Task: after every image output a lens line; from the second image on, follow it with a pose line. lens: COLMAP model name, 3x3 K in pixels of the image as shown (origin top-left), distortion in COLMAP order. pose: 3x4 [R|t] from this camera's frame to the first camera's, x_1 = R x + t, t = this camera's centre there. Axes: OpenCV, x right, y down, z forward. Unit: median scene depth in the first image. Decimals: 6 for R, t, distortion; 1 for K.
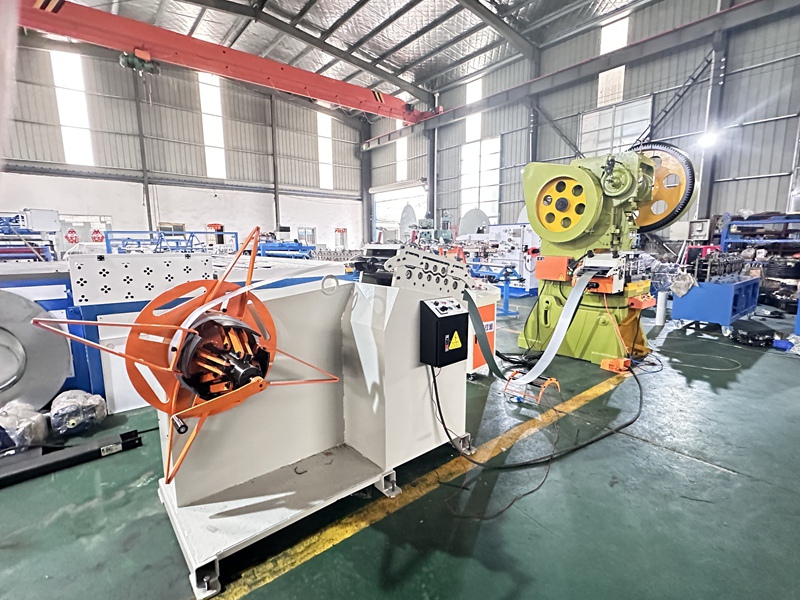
lens RADIAL K [[410.5, 0, 406.1], [0, 410.5, 304.9], [0, 0, 1]] dist [0.006816, -0.000559]
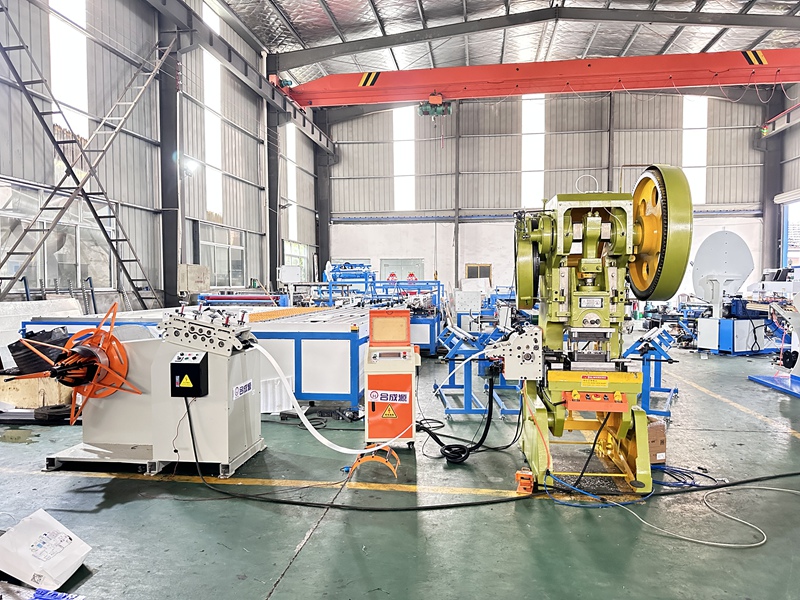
lens RADIAL K [[648.7, 0, 404.4], [0, 648.7, 301.8], [0, 0, 1]] dist [0.018570, -0.030260]
pose [[0.630853, 0.028112, -0.775393, 0.422967], [-0.112471, 0.992102, -0.055536, -0.026790], [0.767708, 0.122244, 0.629032, 0.021485]]
